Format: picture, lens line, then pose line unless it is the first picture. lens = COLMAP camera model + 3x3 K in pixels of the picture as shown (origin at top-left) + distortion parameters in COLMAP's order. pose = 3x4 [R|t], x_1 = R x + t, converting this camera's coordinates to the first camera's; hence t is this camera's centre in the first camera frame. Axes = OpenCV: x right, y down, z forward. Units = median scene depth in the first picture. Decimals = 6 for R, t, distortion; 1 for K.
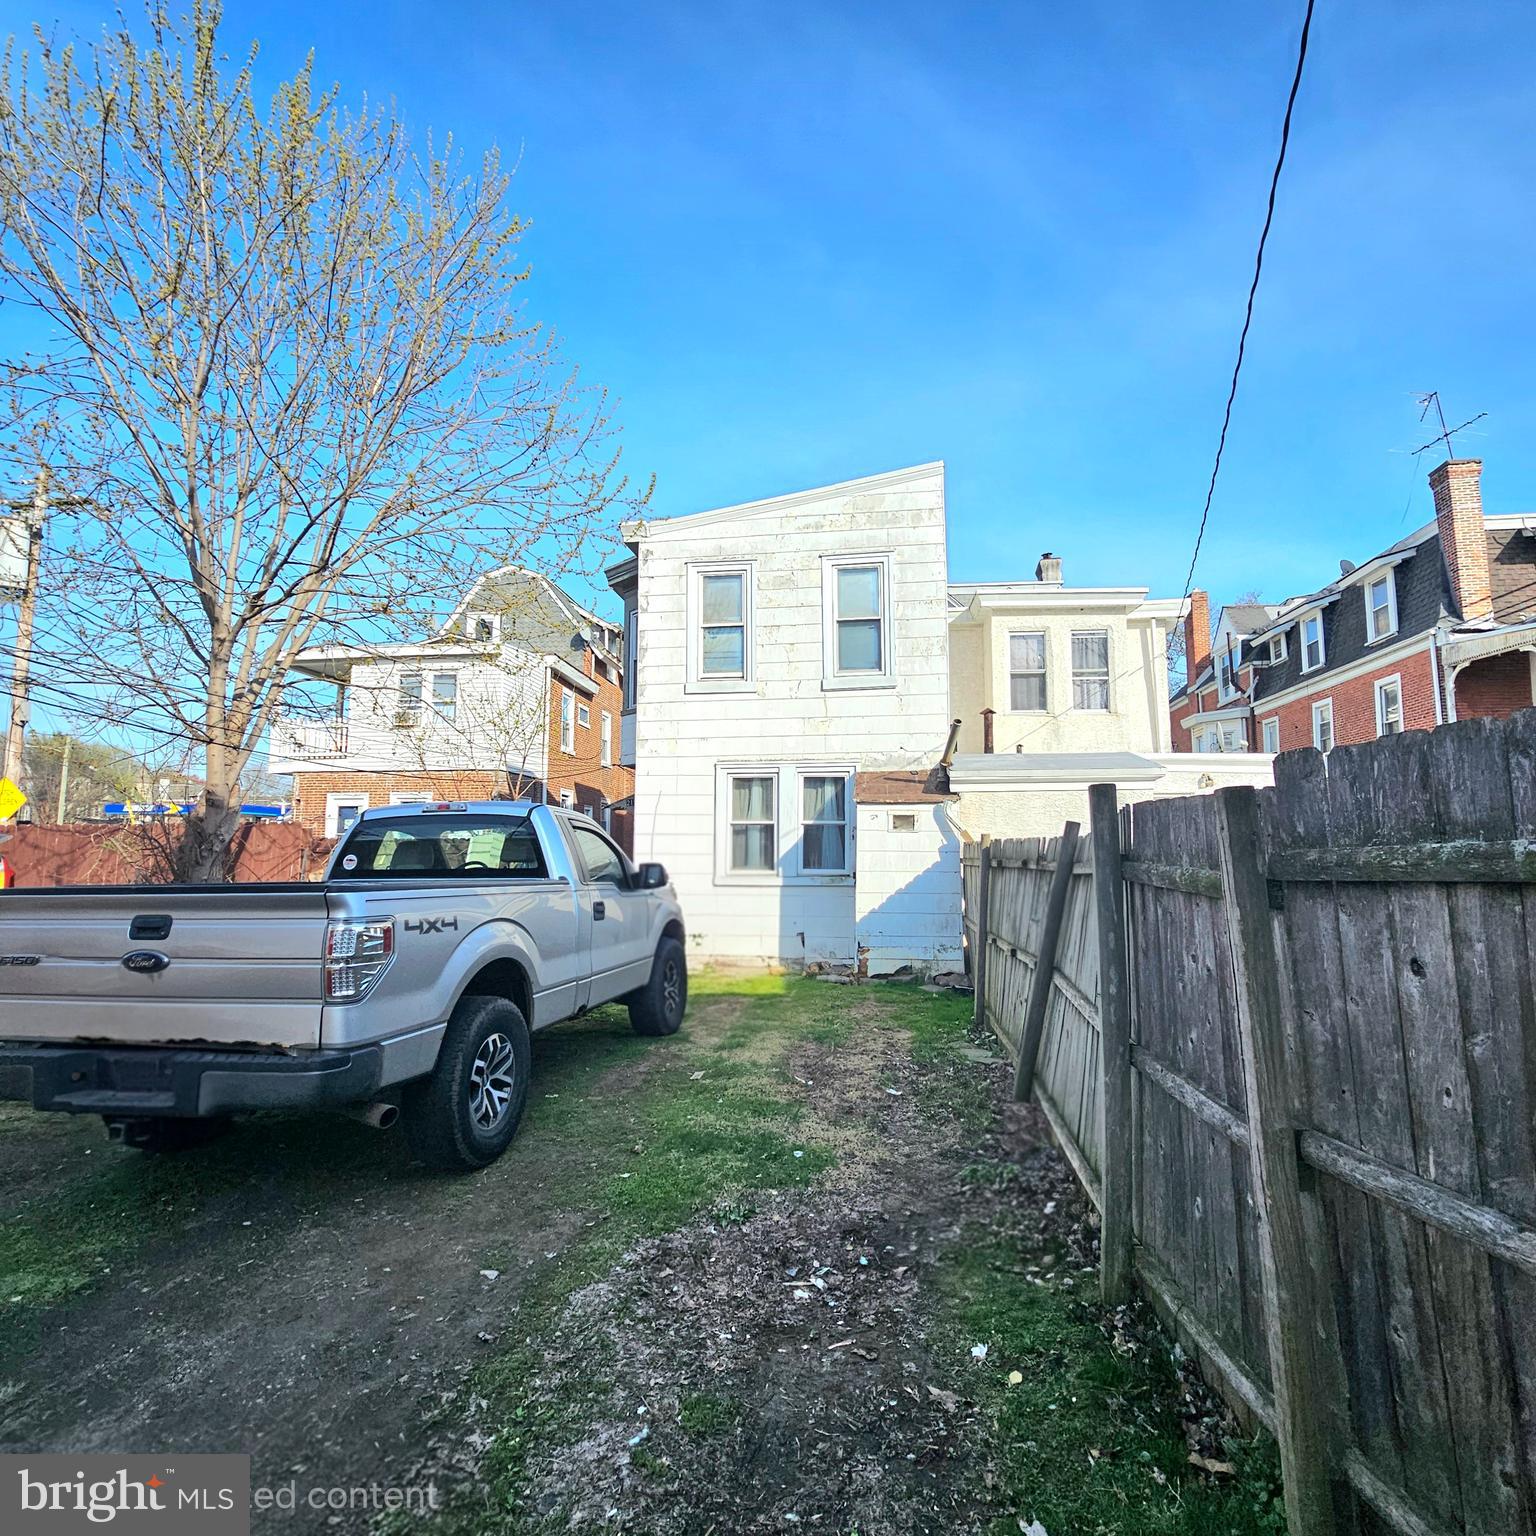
lens RADIAL K [[830.2, 0, 768.0], [0, 830.2, 768.0], [0, 0, 1]] dist [-0.000498, -0.001264]
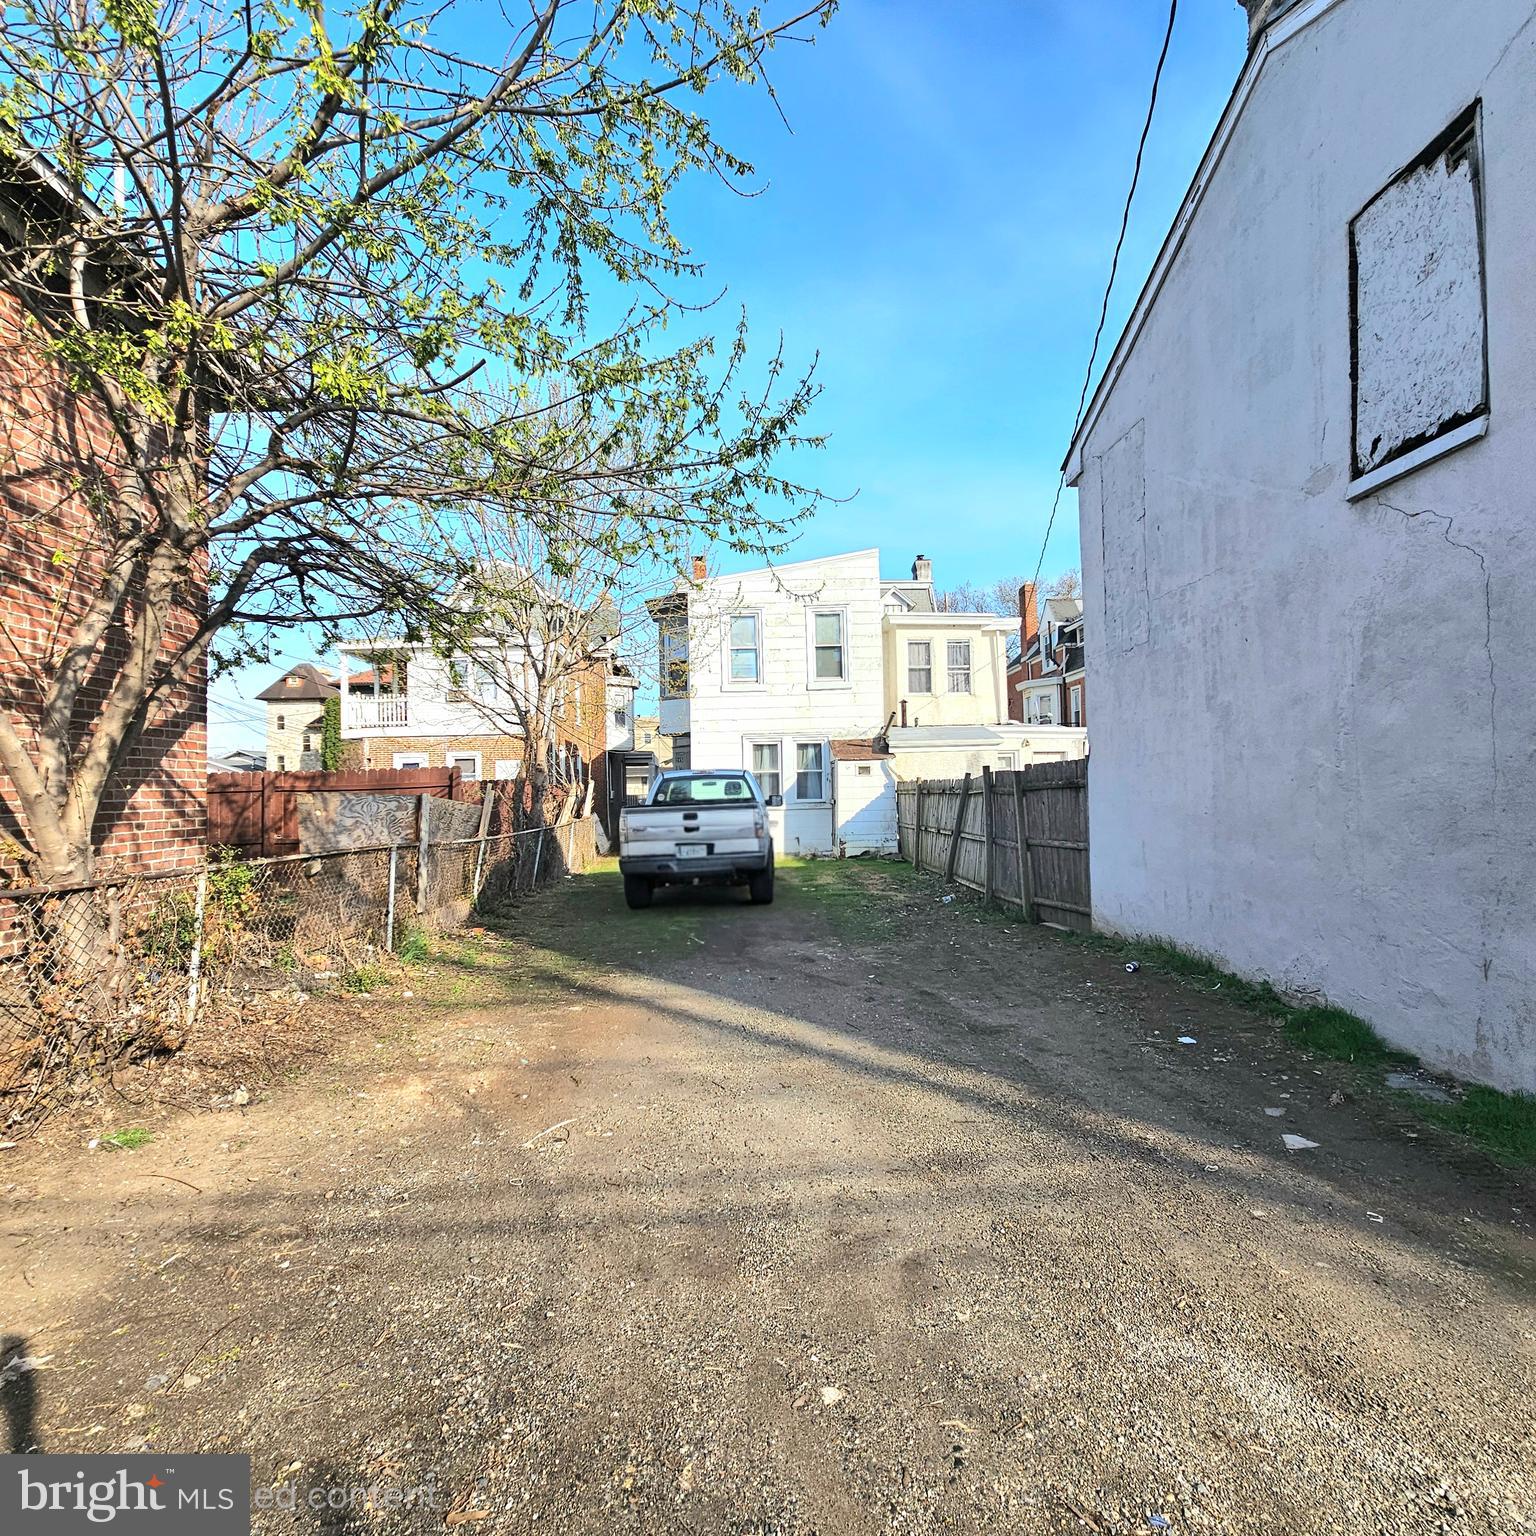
lens RADIAL K [[830.2, 0, 768.0], [0, 830.2, 768.0], [0, 0, 1]] dist [-0.000498, -0.001264]
pose [[0.985584, -0.018996, 0.168120, -0.284679], [0.006604, 0.997239, 0.073964, -0.061490], [-0.169061, -0.071787, 0.982988, -0.595084]]
